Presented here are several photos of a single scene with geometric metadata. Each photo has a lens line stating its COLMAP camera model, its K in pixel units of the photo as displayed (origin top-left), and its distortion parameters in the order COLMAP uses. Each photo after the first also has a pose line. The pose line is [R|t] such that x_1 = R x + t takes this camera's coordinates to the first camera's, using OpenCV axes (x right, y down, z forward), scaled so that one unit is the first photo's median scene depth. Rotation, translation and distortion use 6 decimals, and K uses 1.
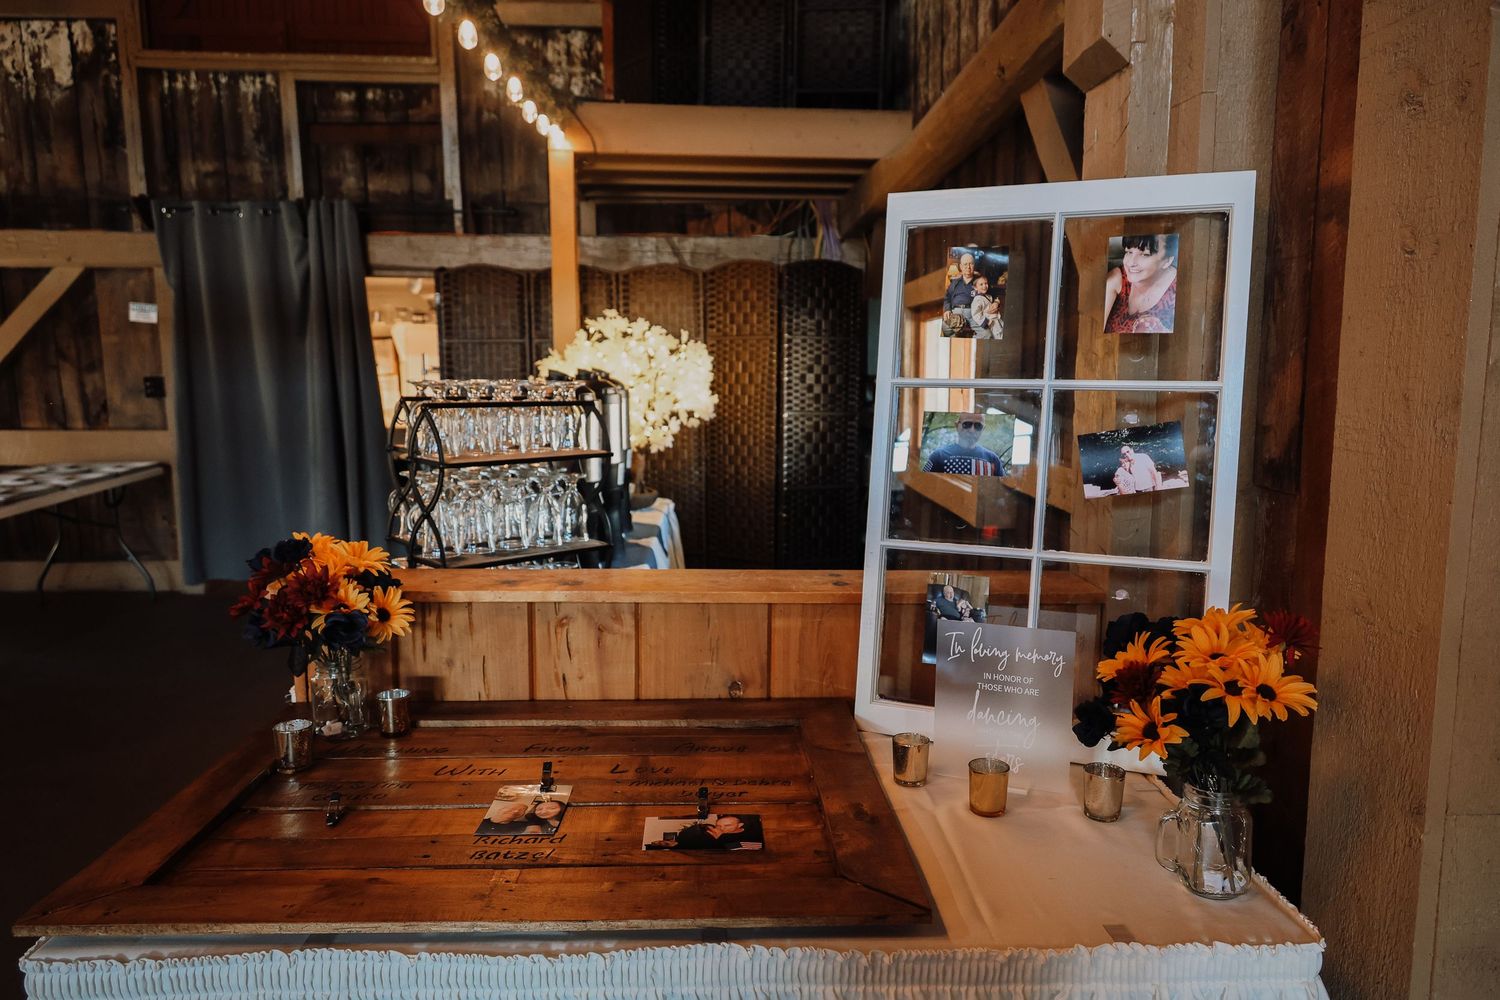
lens RADIAL K [[1038.0, 0, 750.0], [0, 1038.0, 500.0], [0, 0, 1]] dist [0.003880, -0.002290]
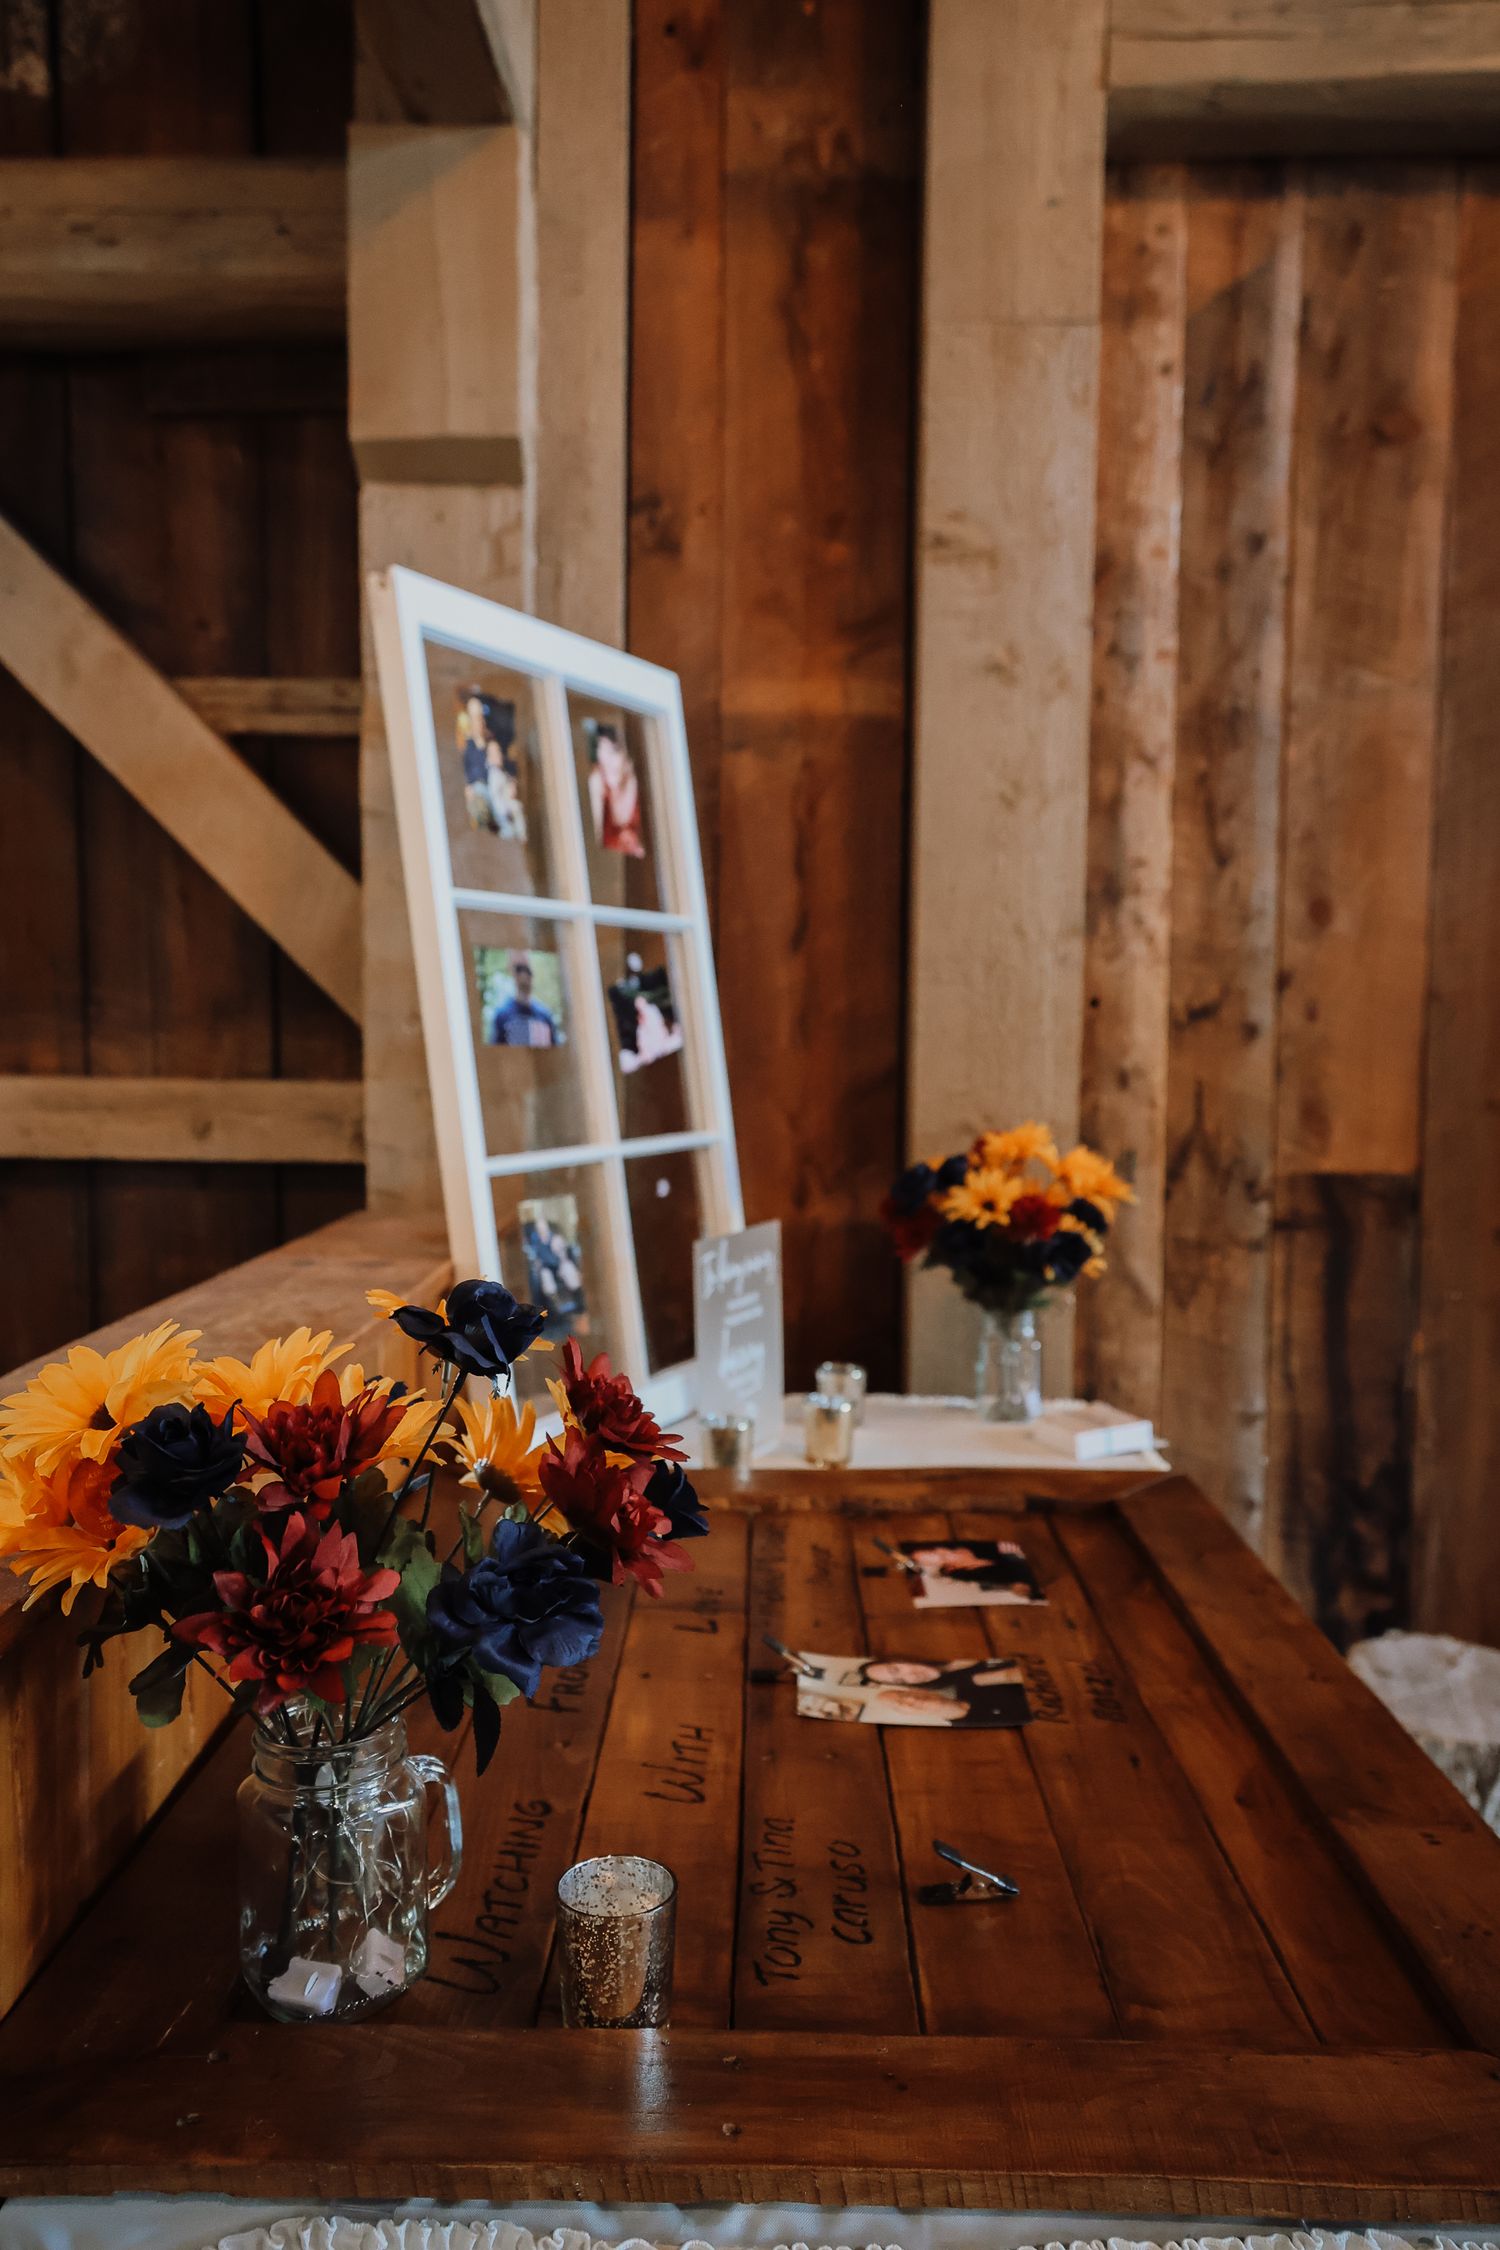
lens RADIAL K [[1617.9, 0, 750.0], [0, 1617.9, 1125.0], [0, 0, 1]] dist [-0.010213, -0.001092]
pose [[0.055938, -0.072370, 0.995808, -0.959956], [0.124104, 0.990139, 0.064986, -0.029072], [-0.990691, 0.119948, 0.064368, 0.980307]]
